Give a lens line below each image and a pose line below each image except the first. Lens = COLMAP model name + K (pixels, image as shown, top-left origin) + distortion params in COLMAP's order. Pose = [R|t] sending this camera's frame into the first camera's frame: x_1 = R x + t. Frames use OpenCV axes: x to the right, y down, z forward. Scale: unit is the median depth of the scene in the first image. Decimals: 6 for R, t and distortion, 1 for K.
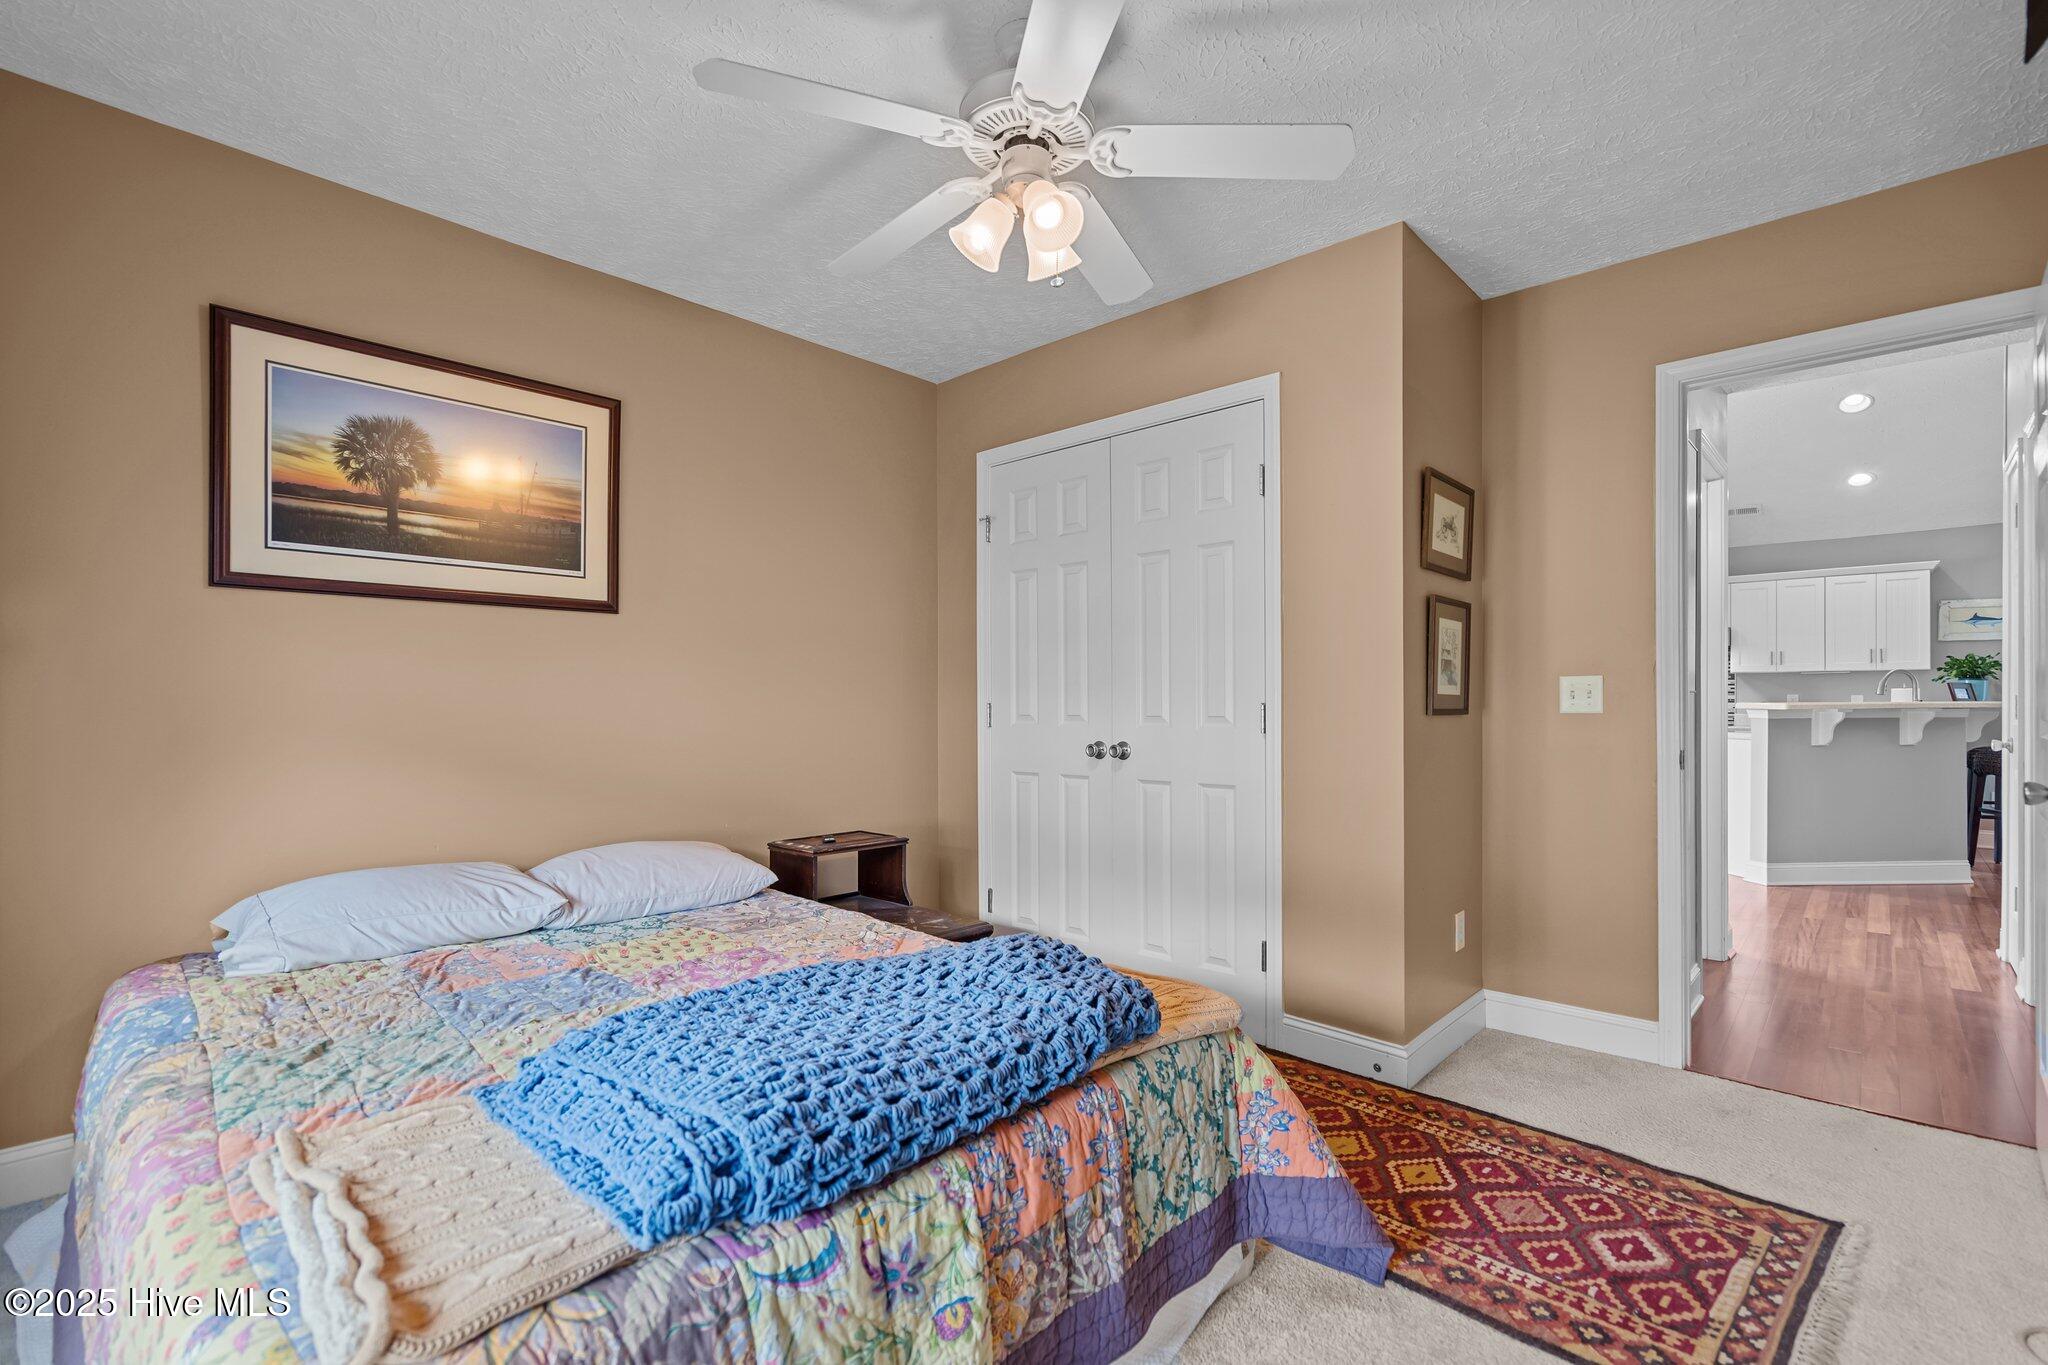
lens RADIAL K [[930.0, 0, 1027.2], [0, 930.0, 699.4], [0, 0, 1]] dist [-0.003587, -0.000095]
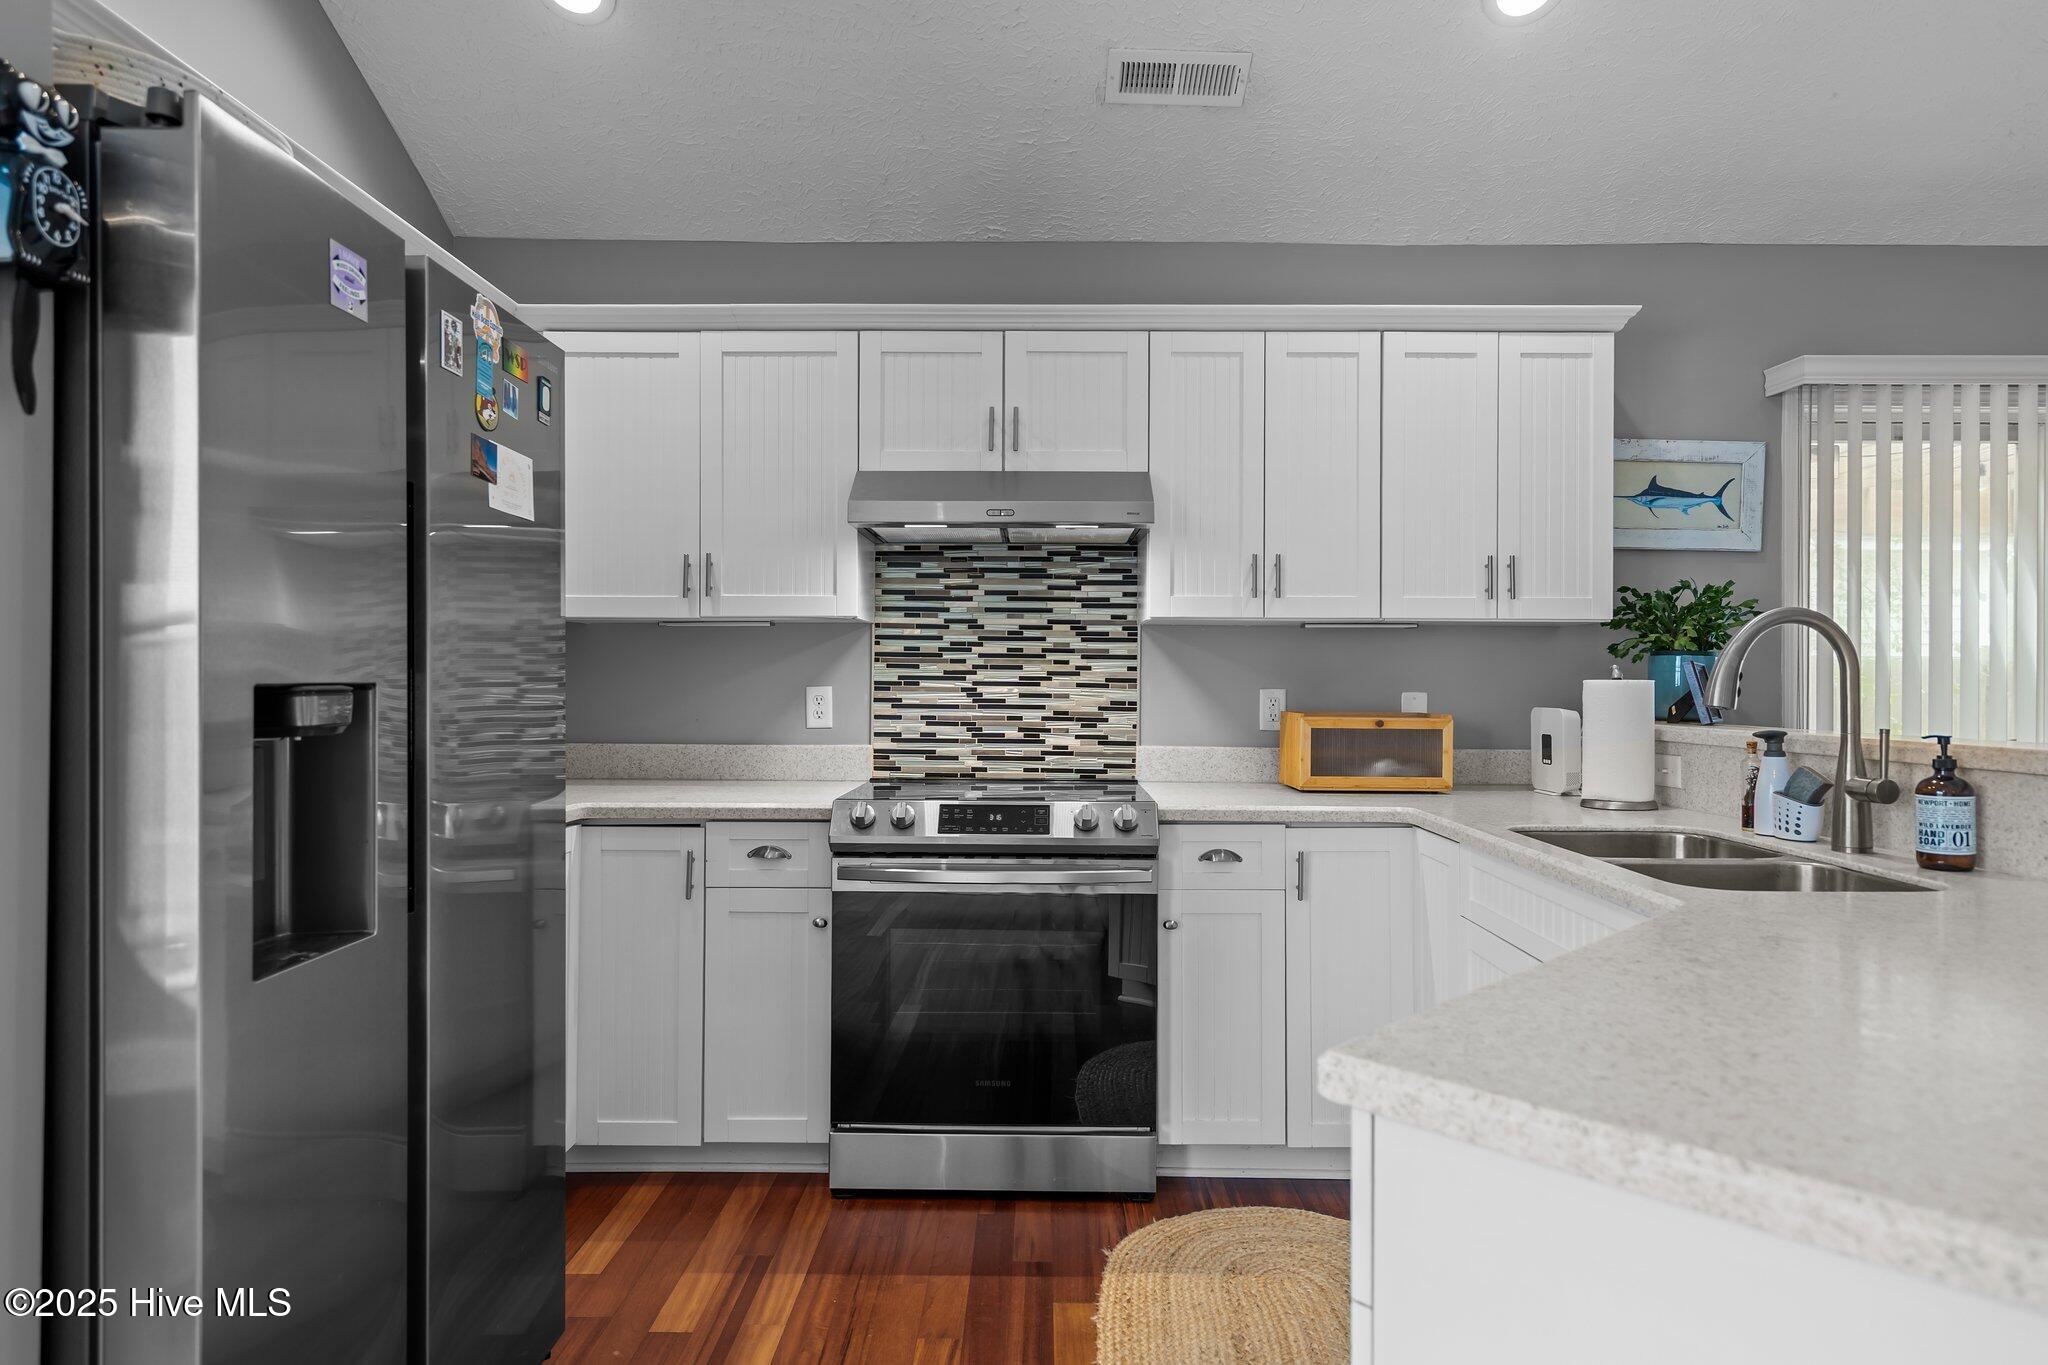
lens RADIAL K [[1155.7, 0, 1034.2], [0, 1155.7, 676.7], [0, 0, 1]] dist [0.000033, -0.001015]
pose [[0.729192, 0.007317, 0.684270, 0.518426], [-0.008554, 0.999962, -0.001577, -0.009915], [-0.684255, -0.004704, 0.729227, 0.824787]]
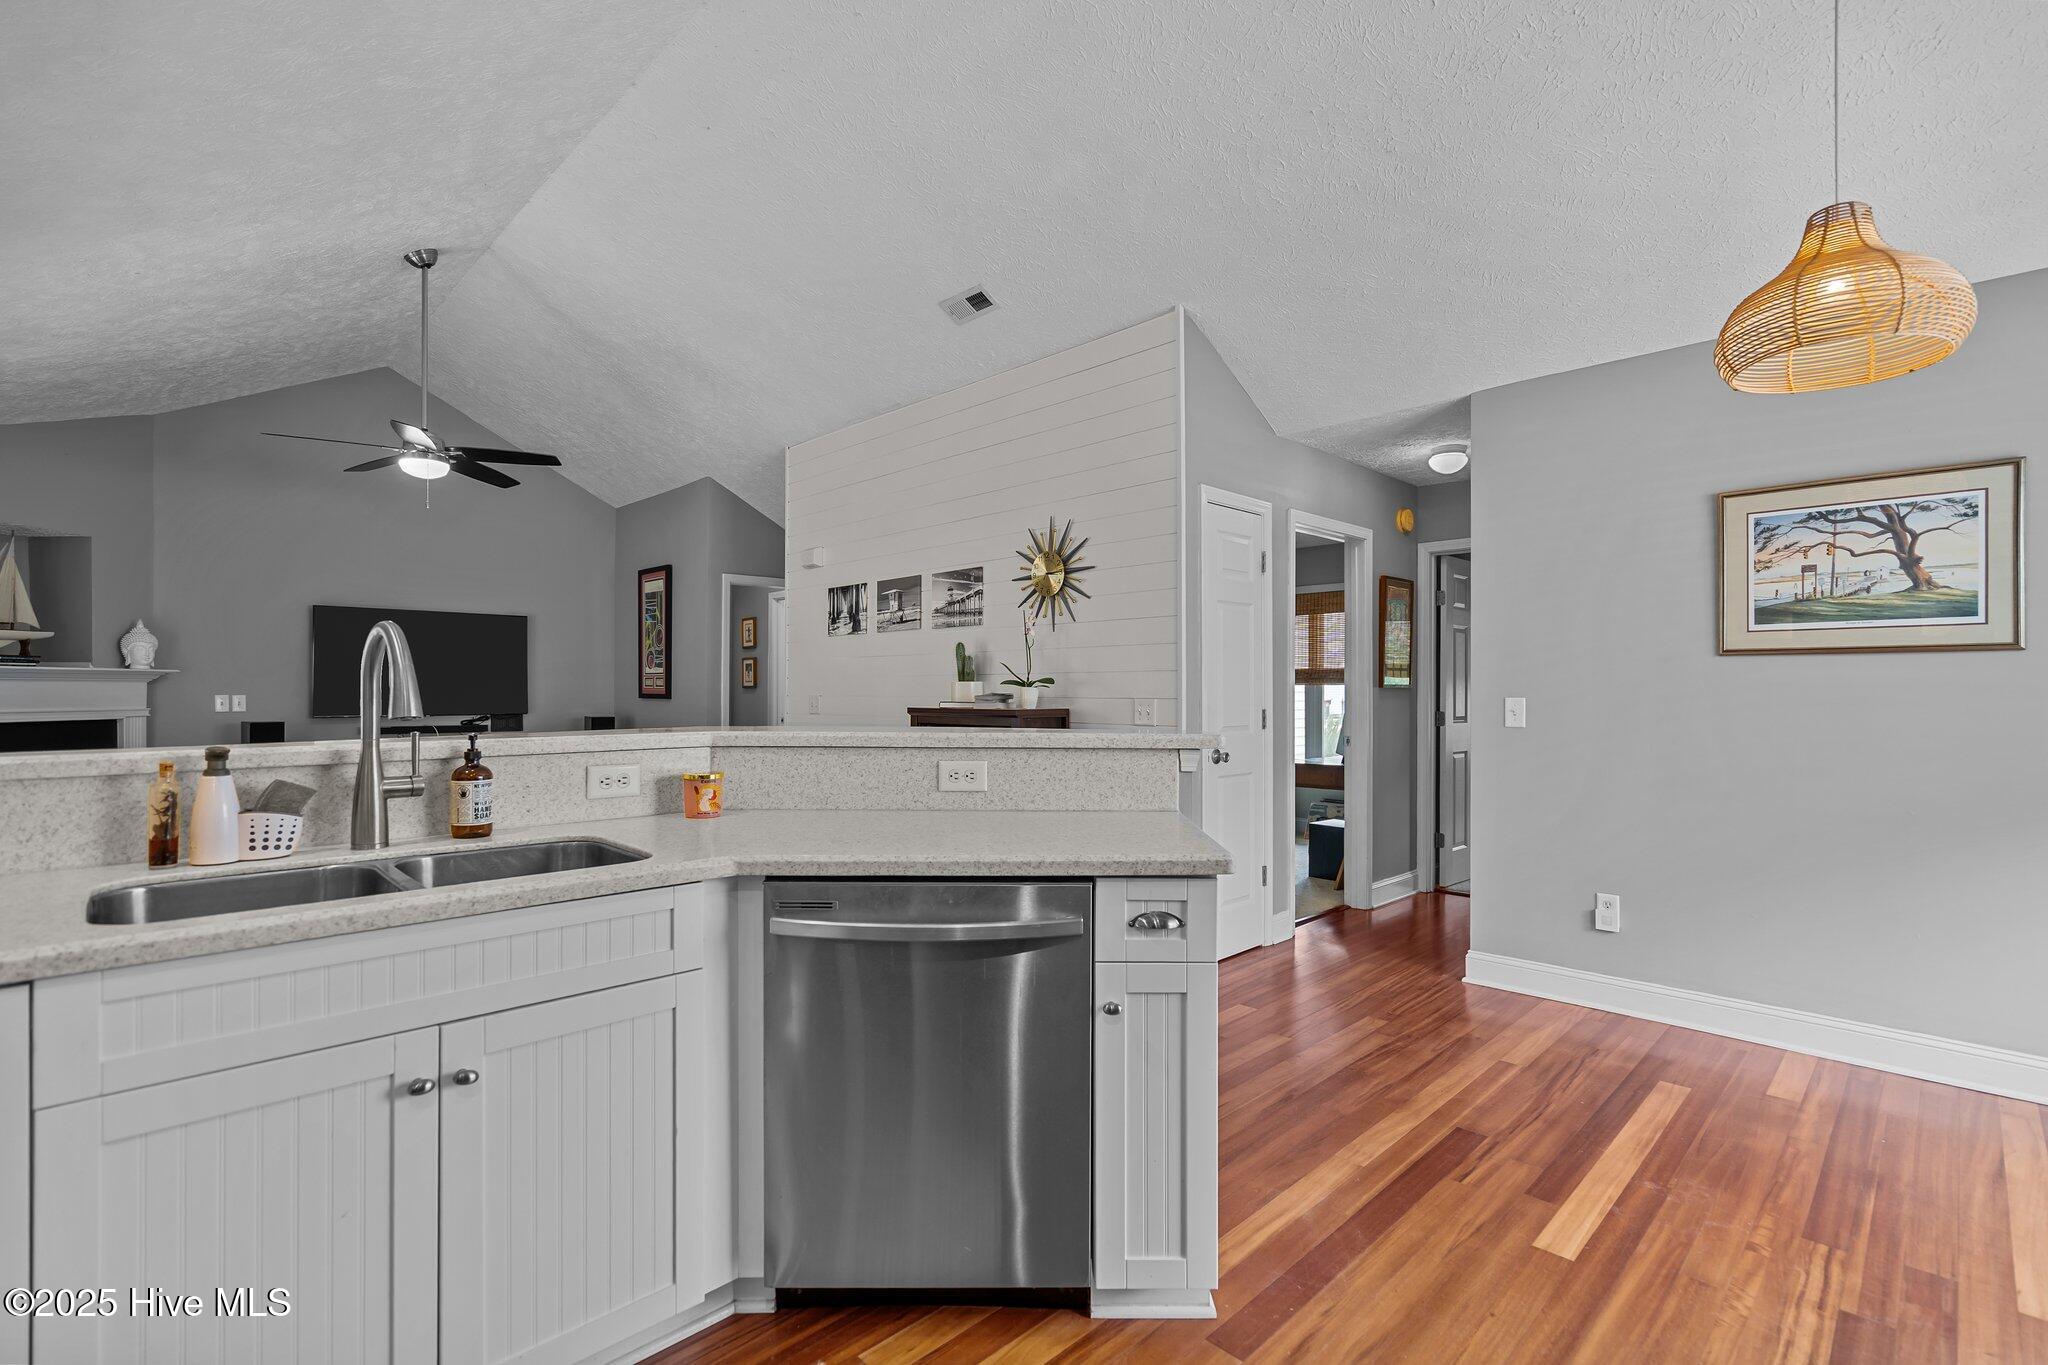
lens RADIAL K [[936.1, 0, 1020.7], [0, 936.1, 689.4], [0, 0, 1]] dist [-0.002841, 0.000166]
pose [[-0.999337, 0.002131, 0.036348, 0.673089], [0.002002, 0.999992, -0.003590, -0.010107], [-0.036355, -0.003515, -0.999333, 1.130548]]
